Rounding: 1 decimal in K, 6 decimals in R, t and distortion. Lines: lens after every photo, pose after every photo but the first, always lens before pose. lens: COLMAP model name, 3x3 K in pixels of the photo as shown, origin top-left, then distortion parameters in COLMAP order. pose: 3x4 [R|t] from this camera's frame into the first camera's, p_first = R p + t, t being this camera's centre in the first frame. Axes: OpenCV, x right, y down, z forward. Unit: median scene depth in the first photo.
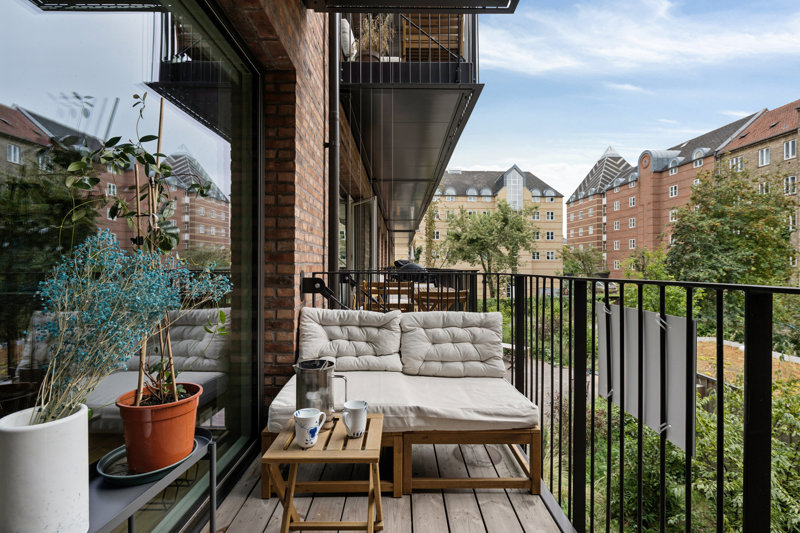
lens RADIAL K [[385.5, 0, 400.0], [0, 385.5, 266.5], [0, 0, 1]] dist [-0.003328, 0.000059]
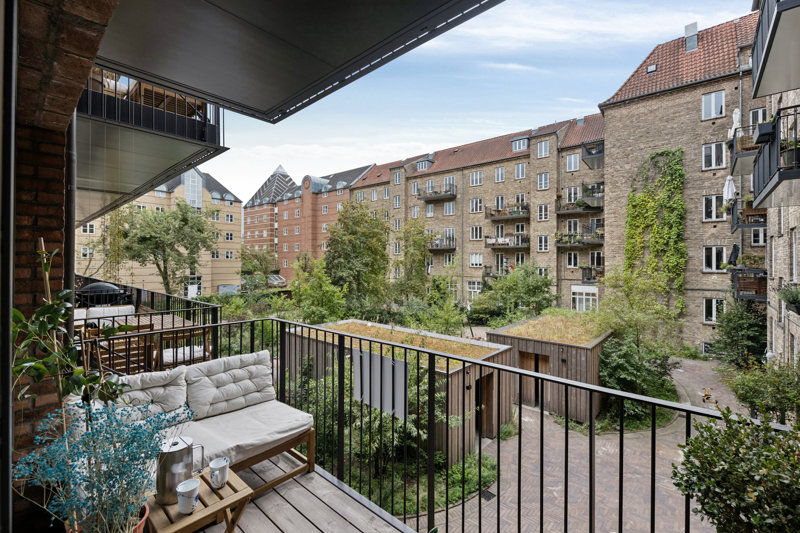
lens RADIAL K [[345.3, 0, 401.4], [0, 345.3, 264.1], [0, 0, 1]] dist [-0.001019, 0.000060]
pose [[0.665374, -0.000415, 0.746510, -0.350559], [-0.002805, 0.999991, 0.003056, -0.198242], [-0.746505, -0.004128, 0.665367, -0.153593]]
